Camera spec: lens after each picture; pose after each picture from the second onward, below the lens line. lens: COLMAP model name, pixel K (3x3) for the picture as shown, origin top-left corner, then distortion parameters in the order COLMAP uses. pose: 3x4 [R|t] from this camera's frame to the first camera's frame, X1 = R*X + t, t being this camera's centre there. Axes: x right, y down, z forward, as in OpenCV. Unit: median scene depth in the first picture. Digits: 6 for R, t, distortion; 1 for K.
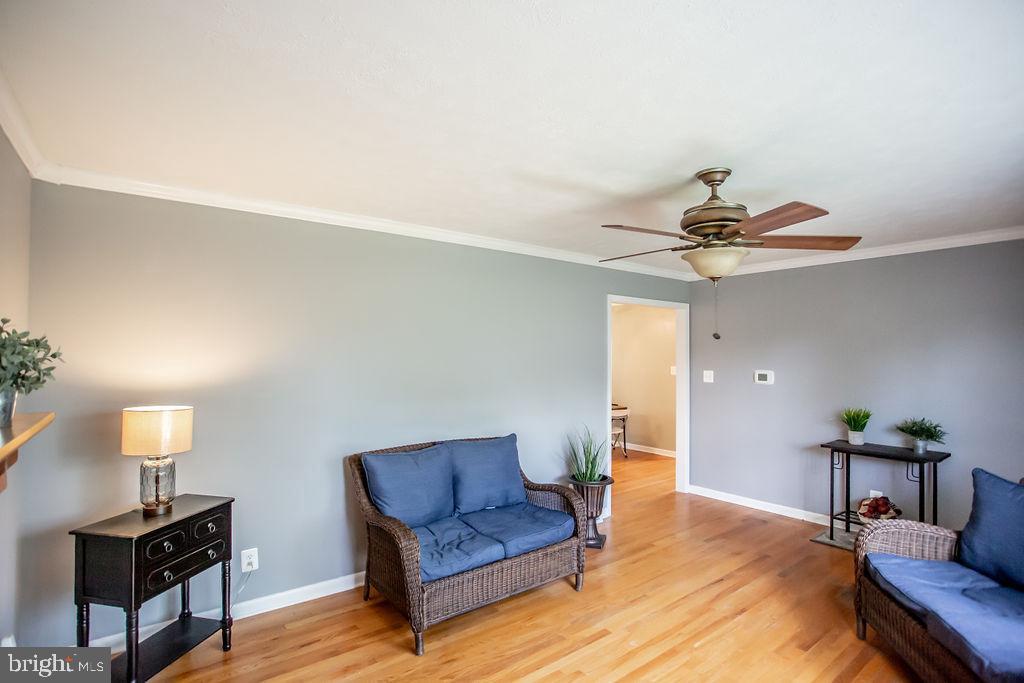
lens RADIAL K [[495.8, 0, 508.7], [0, 495.8, 347.4], [0, 0, 1]] dist [-0.063798, 0.025842]
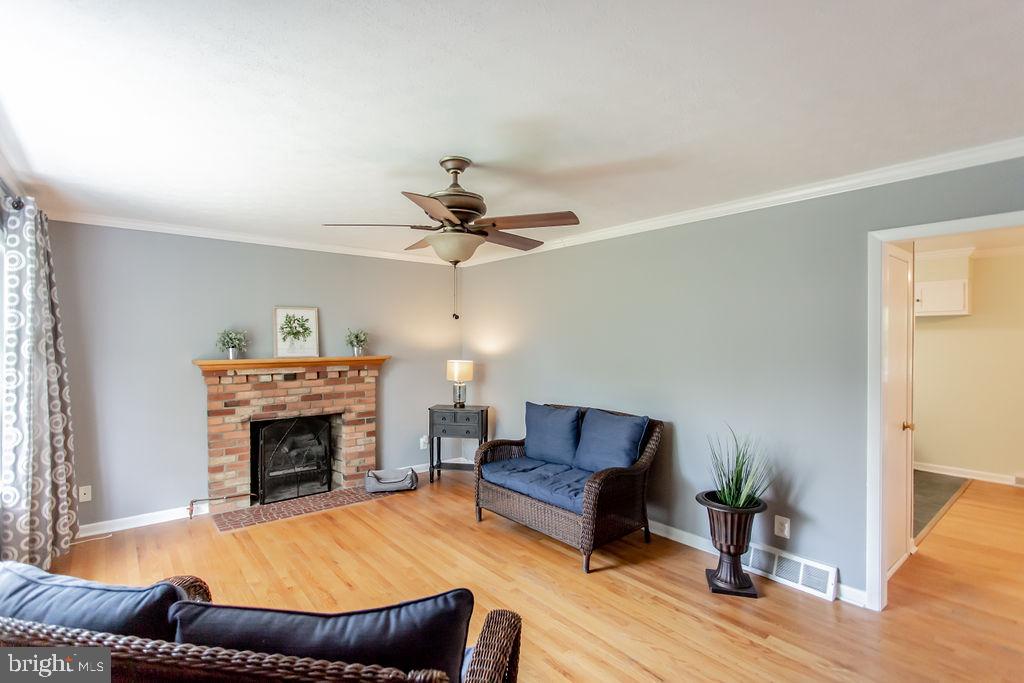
lens RADIAL K [[486.3, 0, 508.1], [0, 486.3, 345.7], [0, 0, 1]] dist [-0.011990, 0.004971]
pose [[0.043691, 0.007932, -0.999014, 1.267691], [0.015265, 0.999846, 0.008606, 0.028406], [0.998928, -0.015626, 0.043564, 0.910533]]
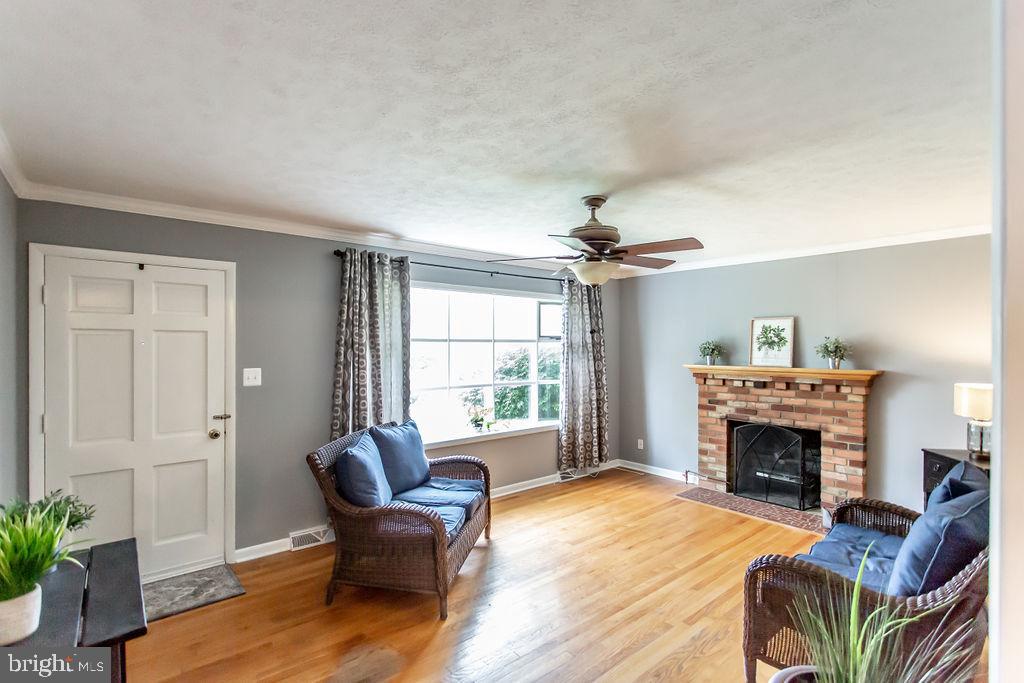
lens RADIAL K [[486.3, 0, 508.1], [0, 486.3, 345.7], [0, 0, 1]] dist [-0.011990, 0.004971]
pose [[-0.998781, -0.006823, -0.048887, 0.580301], [-0.006147, 0.999883, -0.013978, 0.027838], [0.048977, -0.013661, -0.998706, 1.928154]]
